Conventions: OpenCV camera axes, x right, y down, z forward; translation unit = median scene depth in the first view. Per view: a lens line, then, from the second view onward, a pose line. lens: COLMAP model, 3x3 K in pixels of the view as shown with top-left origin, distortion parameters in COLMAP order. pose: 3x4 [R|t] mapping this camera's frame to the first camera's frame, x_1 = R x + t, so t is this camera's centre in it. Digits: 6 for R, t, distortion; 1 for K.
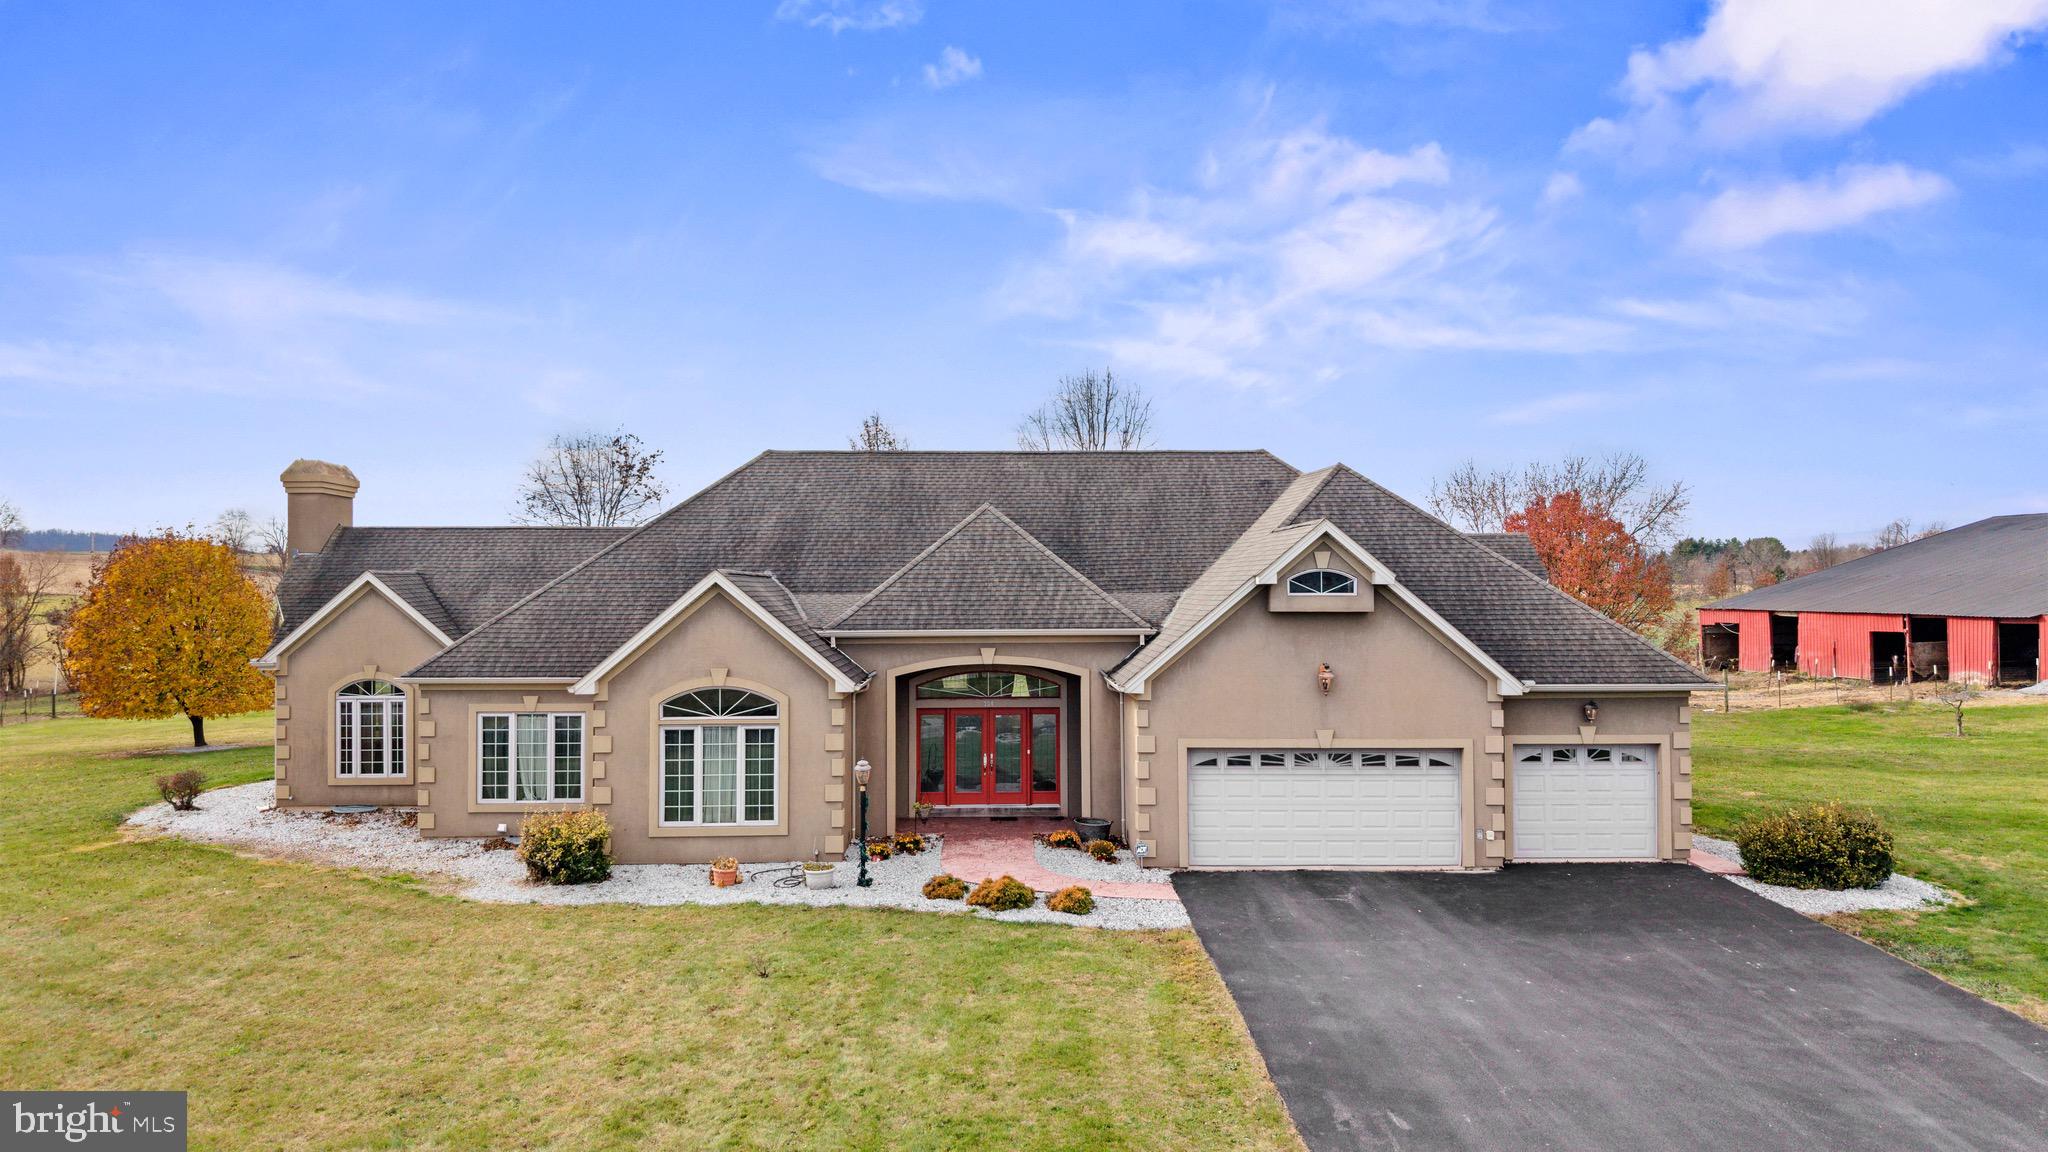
lens RADIAL K [[1375.3, 0, 1004.2], [0, 1375.3, 576.4], [0, 0, 1]] dist [0.003002, -0.000440]
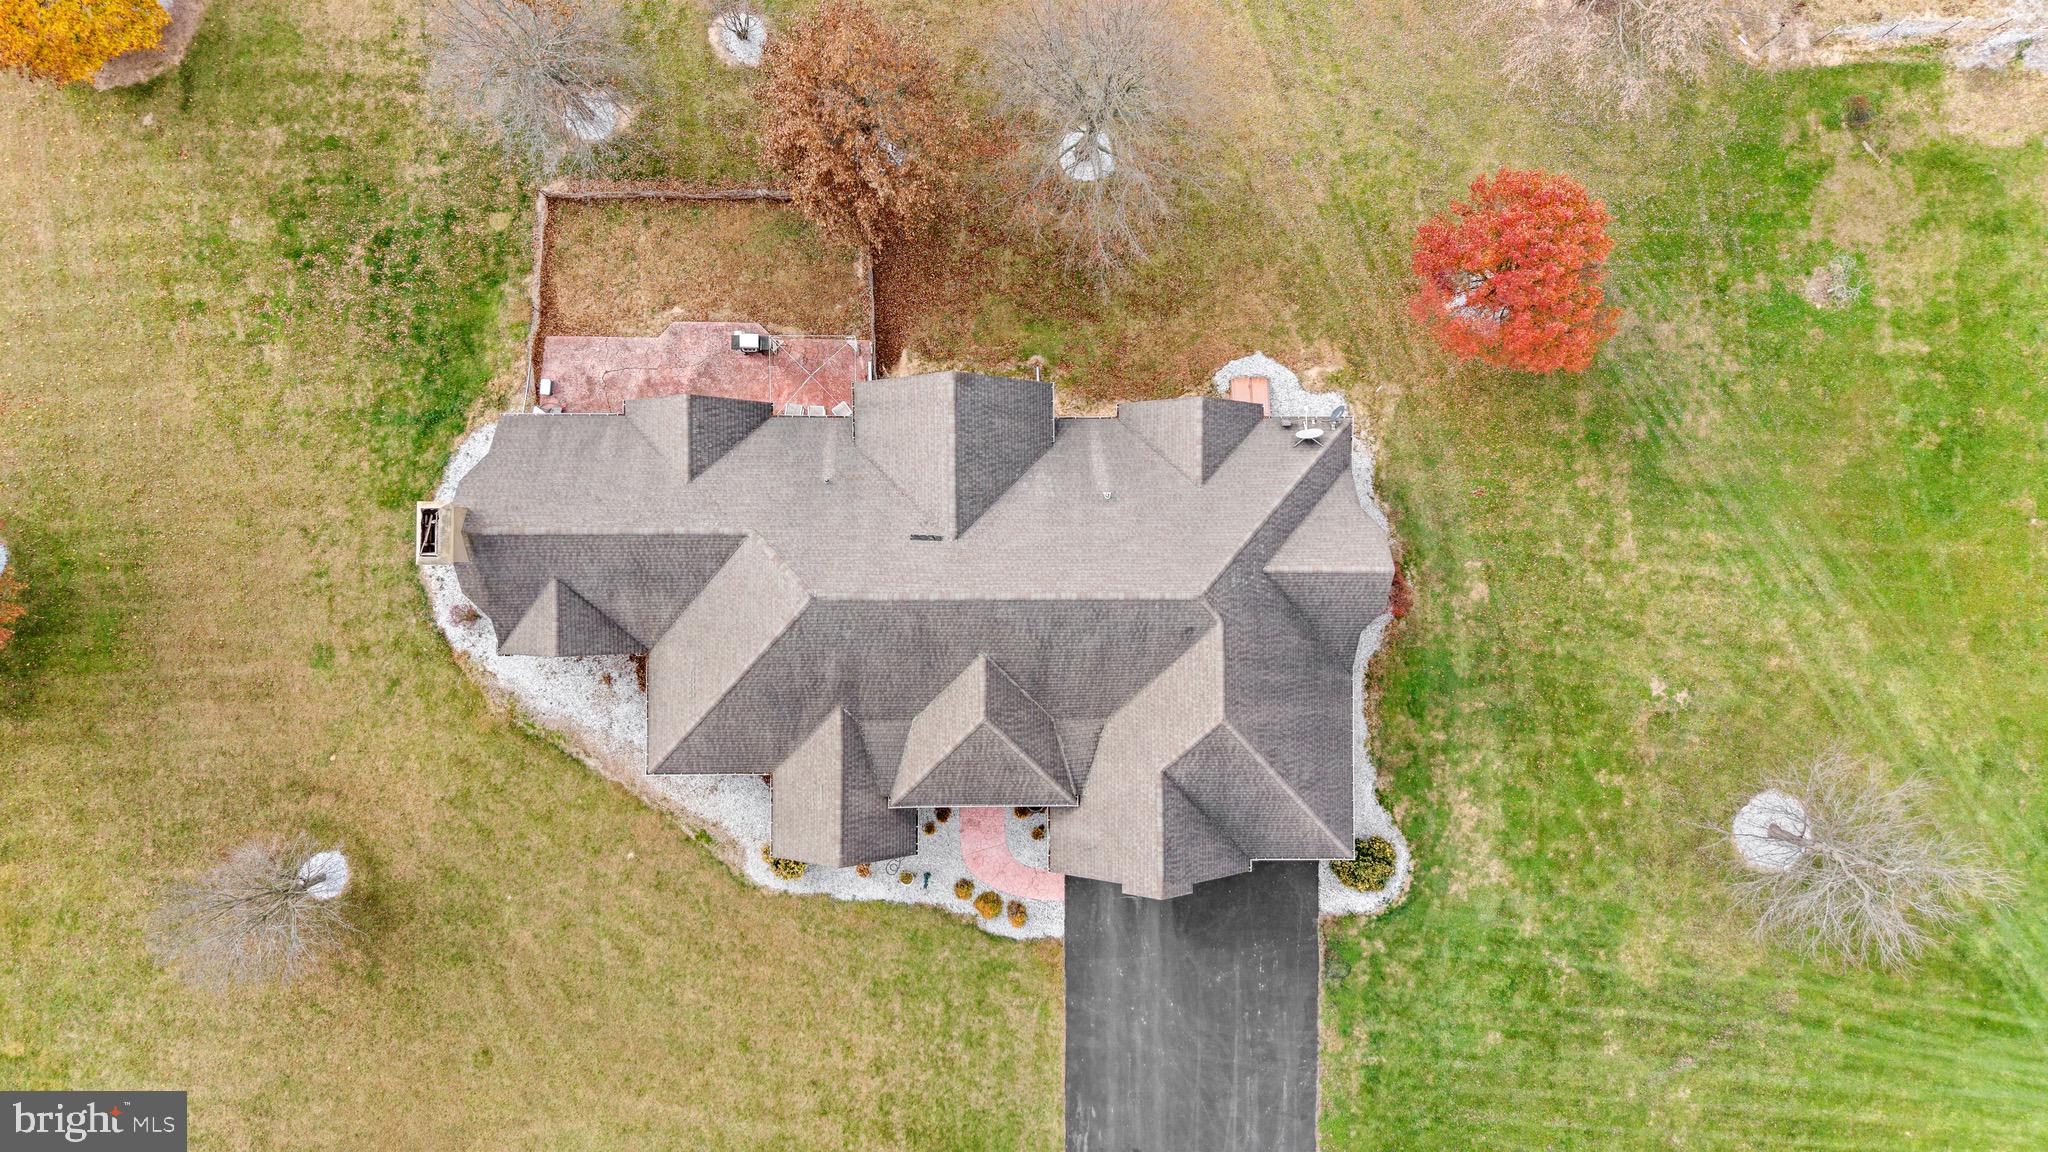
lens RADIAL K [[1375.3, 0, 1028.6], [0, 1375.3, 565.9], [0, 0, 1]] dist [0.003002, -0.000440]
pose [[0.999104, 0.009149, 0.041322, -0.032540], [-0.041116, -0.021694, 0.998919, -1.866521], [0.010035, -0.999723, -0.021299, 1.439887]]
